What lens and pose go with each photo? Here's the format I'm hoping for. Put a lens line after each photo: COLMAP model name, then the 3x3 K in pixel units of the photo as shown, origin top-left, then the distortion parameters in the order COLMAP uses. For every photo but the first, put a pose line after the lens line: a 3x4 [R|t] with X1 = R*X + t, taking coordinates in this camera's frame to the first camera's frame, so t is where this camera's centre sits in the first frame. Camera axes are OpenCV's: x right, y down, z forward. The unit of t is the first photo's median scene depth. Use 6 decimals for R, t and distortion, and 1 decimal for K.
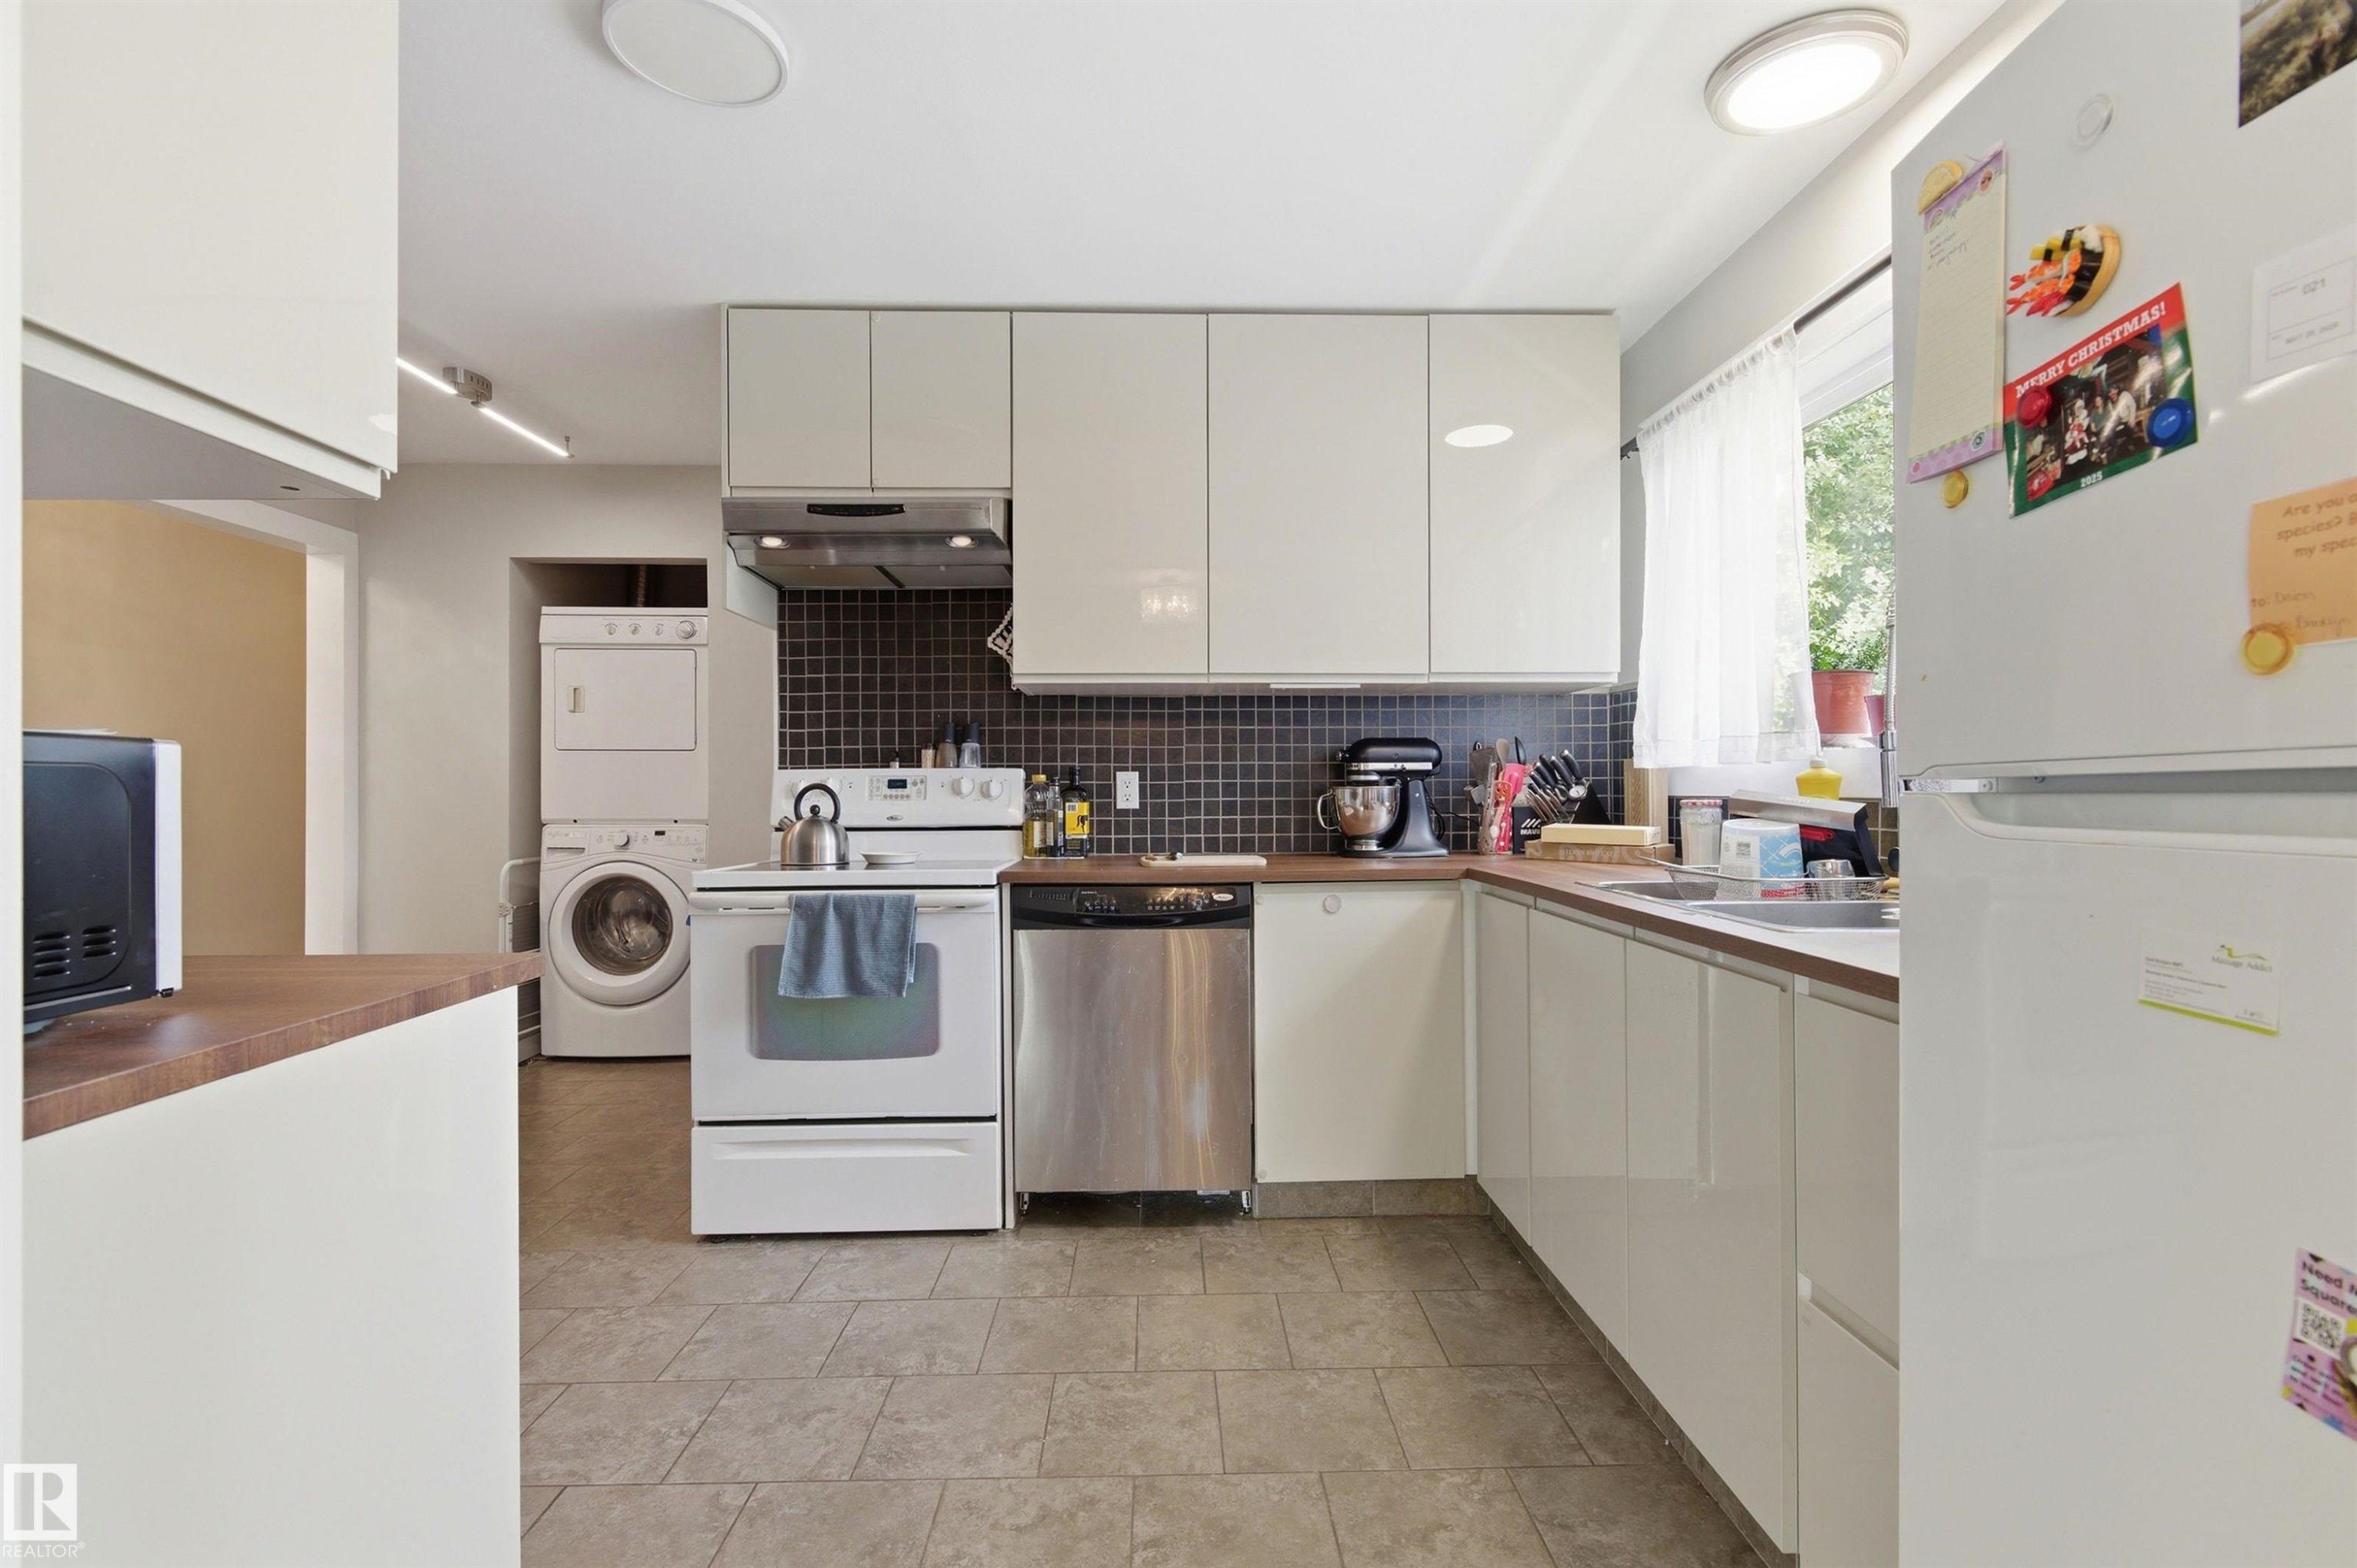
lens RADIAL K [[1068.7, 0, 1180.6], [0, 1068.7, 785.5], [0, 0, 1]] dist [0.003175, -0.000515]
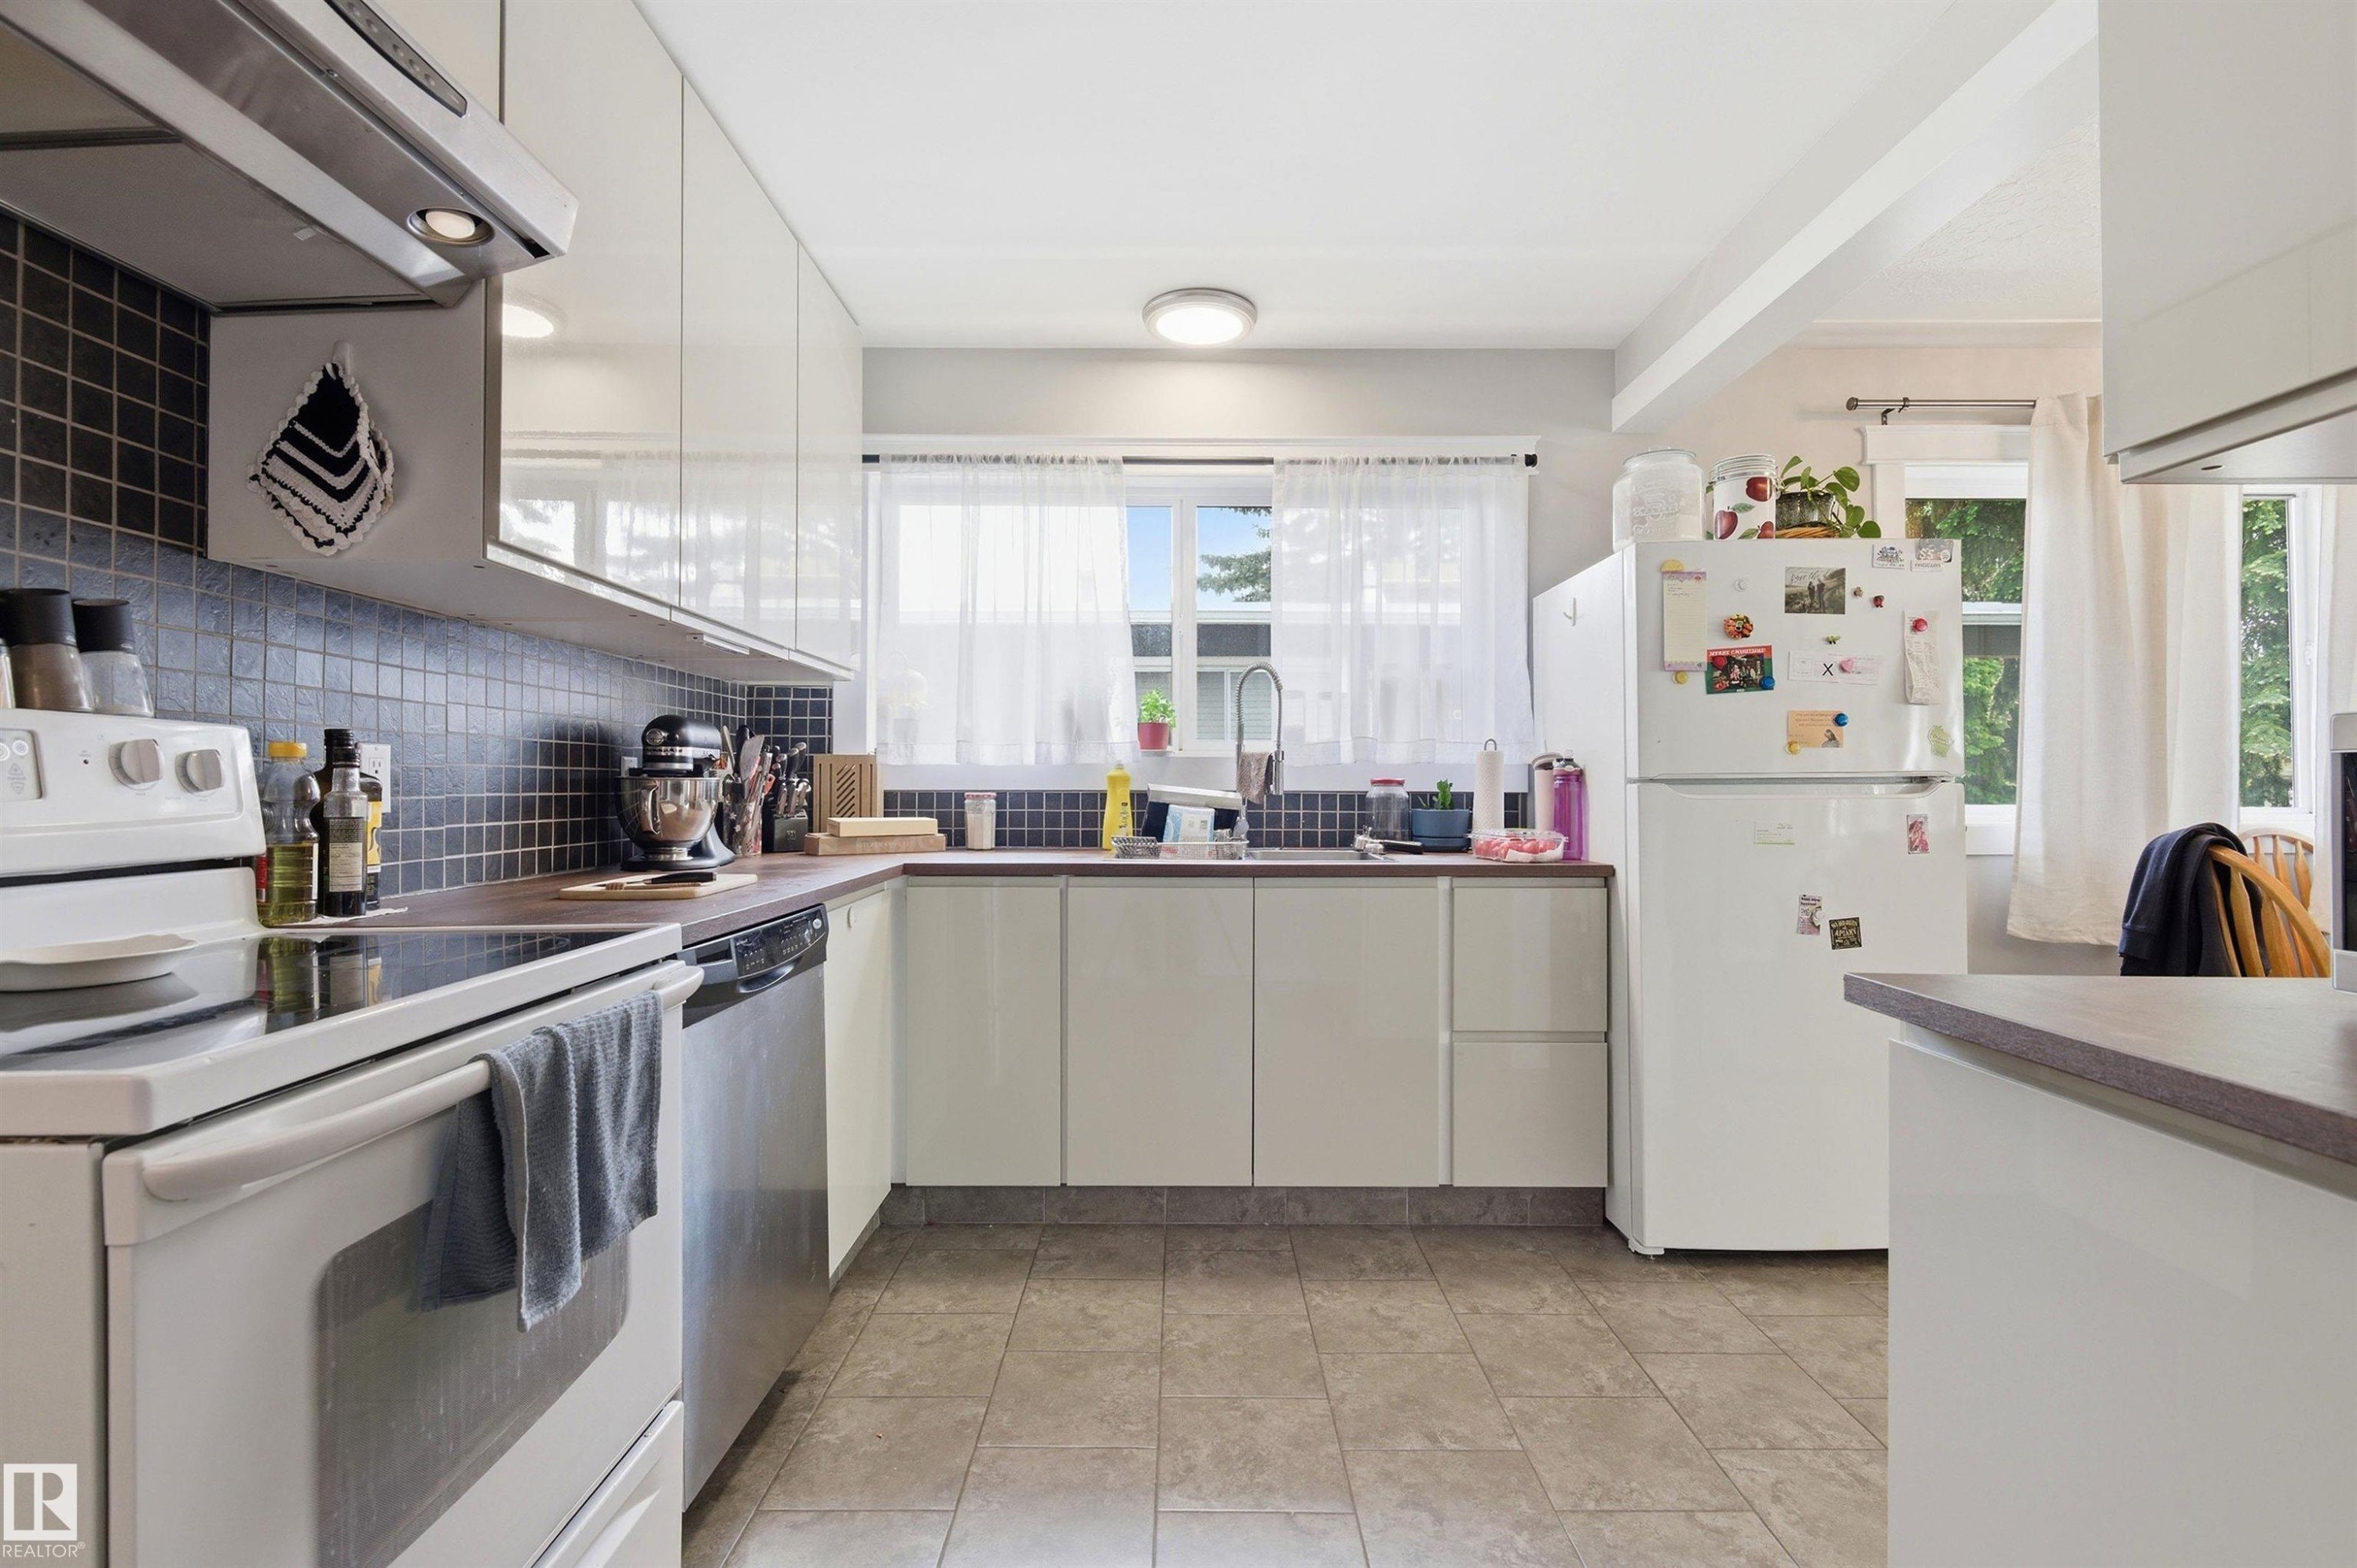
lens RADIAL K [[1068.7, 0, 1184.5], [0, 1068.7, 785.1], [0, 0, 1]] dist [0.003175, -0.000515]
pose [[0.021148, 0.006761, 0.999753, -0.631632], [-0.005088, 0.999965, -0.006654, 0.010213], [-0.999763, -0.004946, 0.021182, 0.665451]]
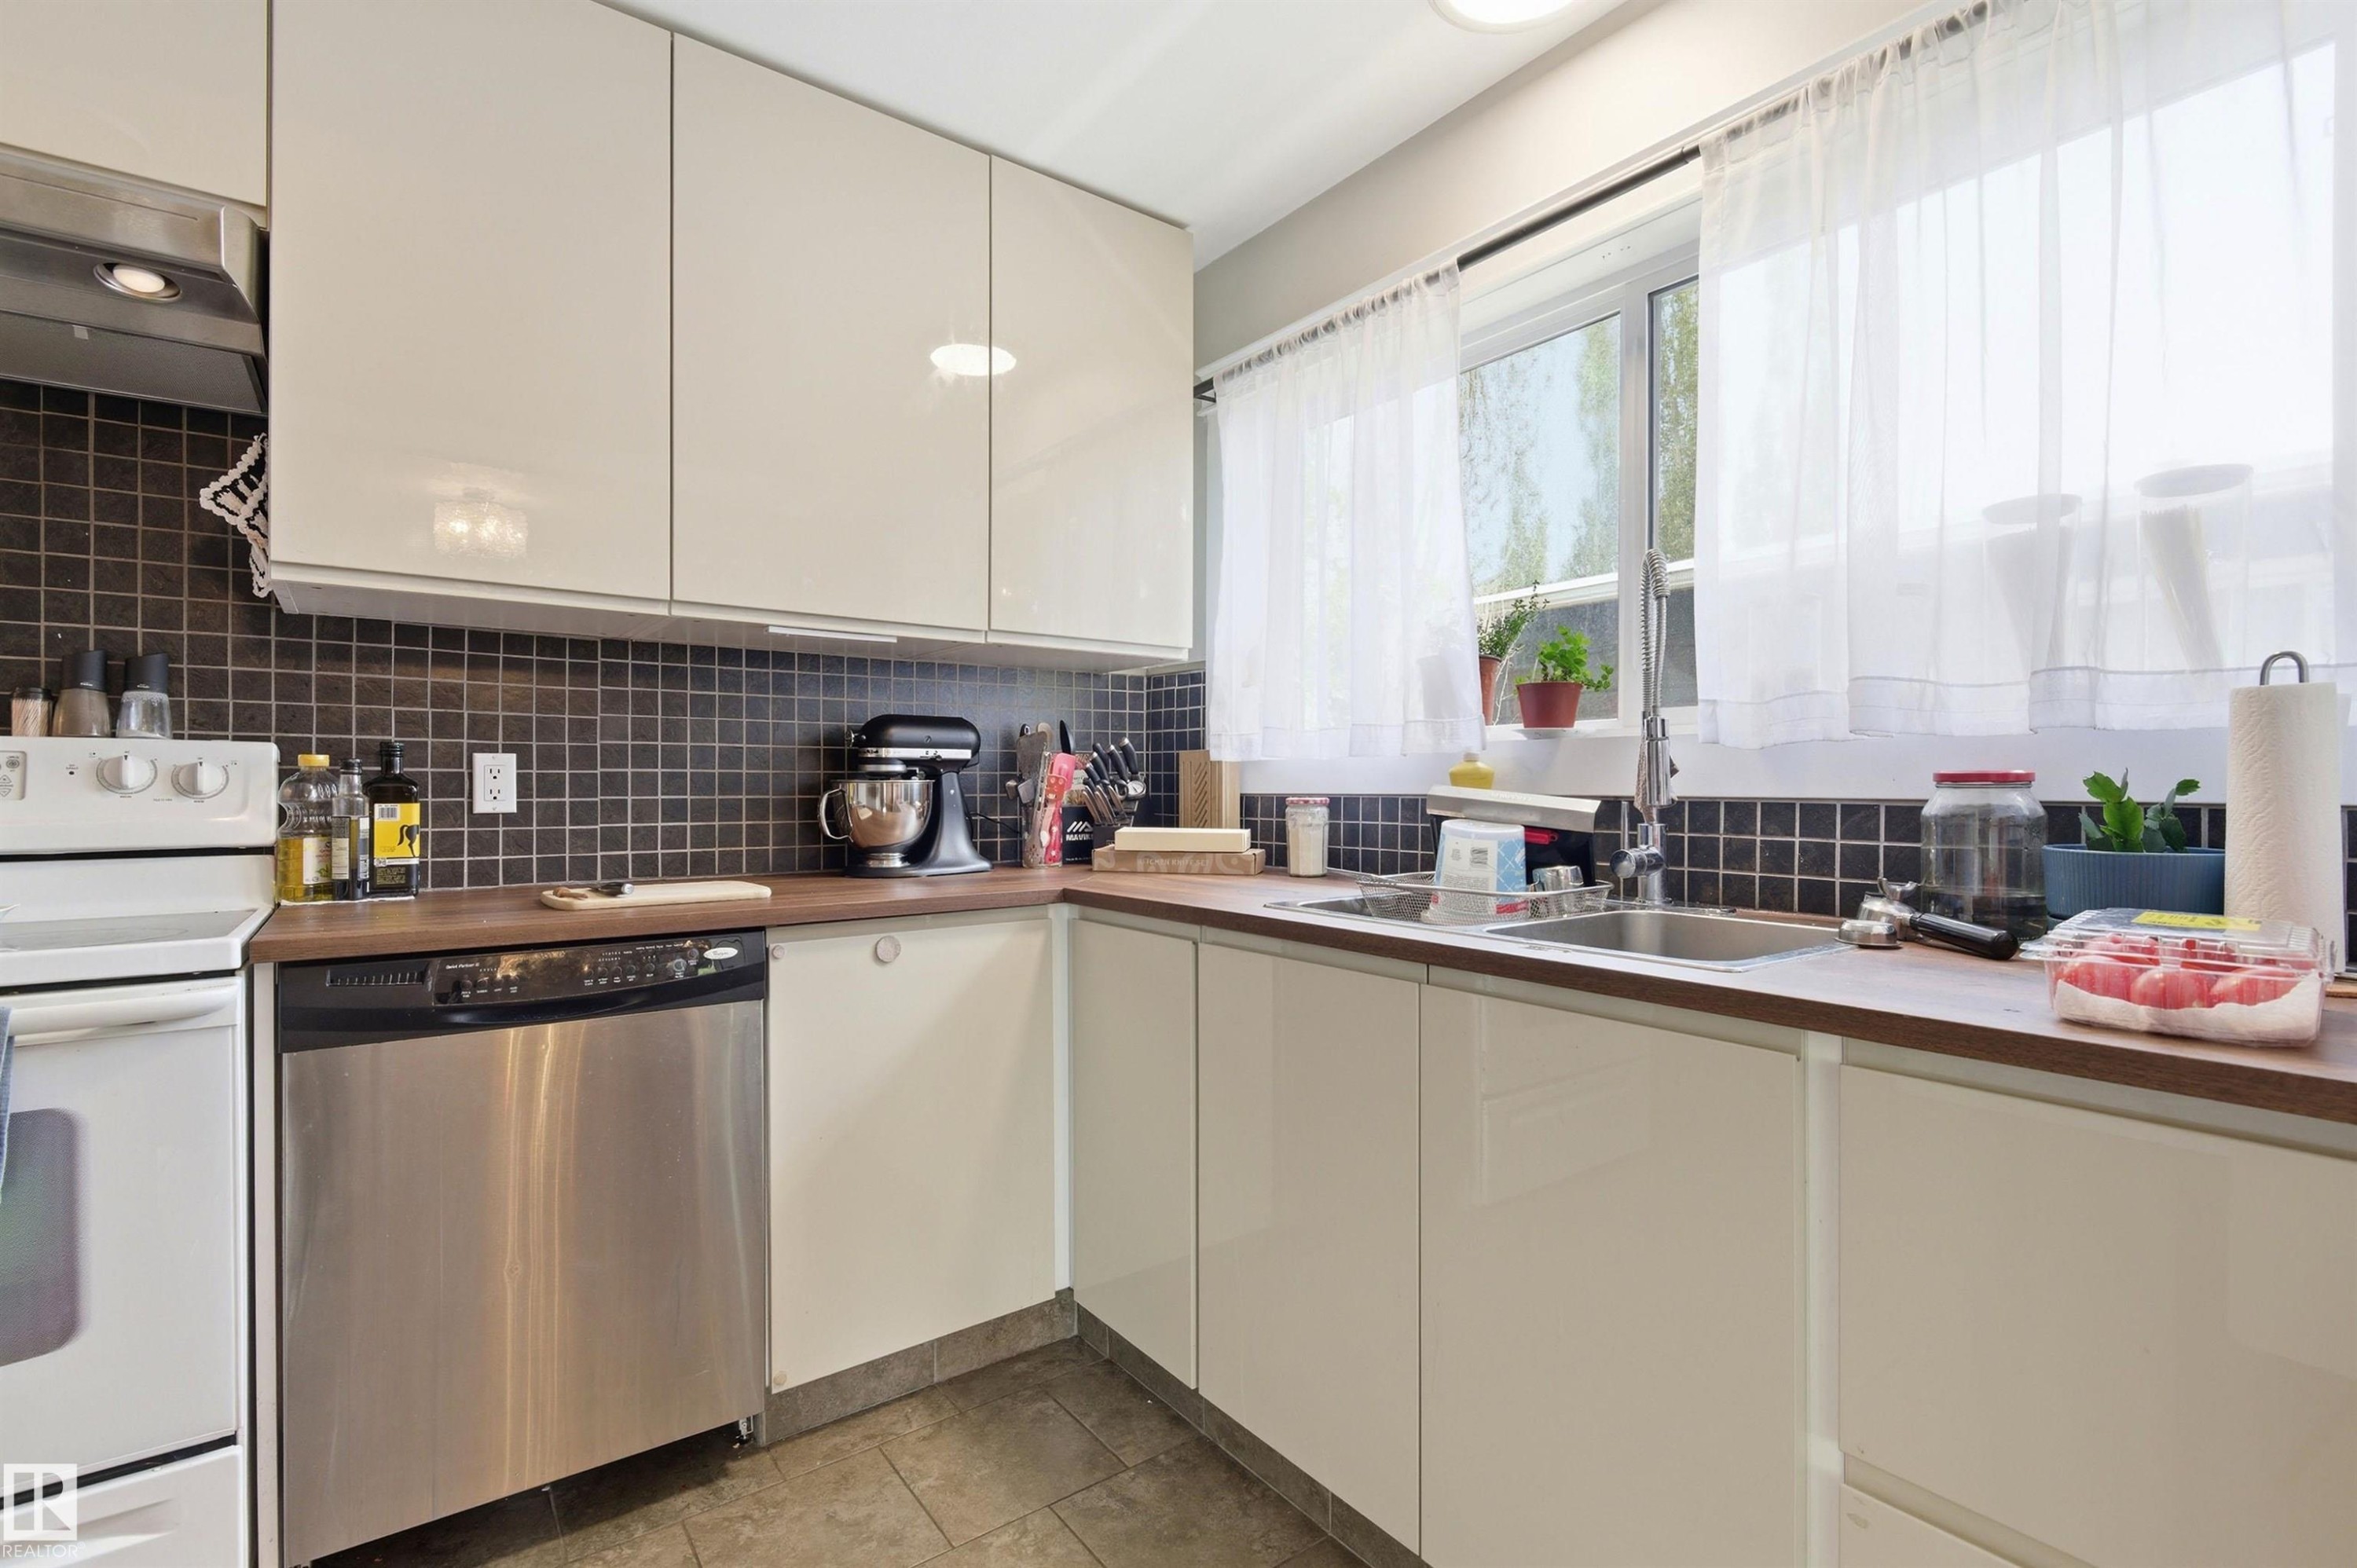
lens RADIAL K [[1068.7, 0, 1173.0], [0, 1068.7, 783.2], [0, 0, 1]] dist [0.003175, -0.000515]
pose [[0.818892, 0.006193, 0.573914, -0.093750], [-0.005431, 0.999981, -0.003042, 0.004588], [-0.573922, -0.000626, 0.818910, 0.308114]]
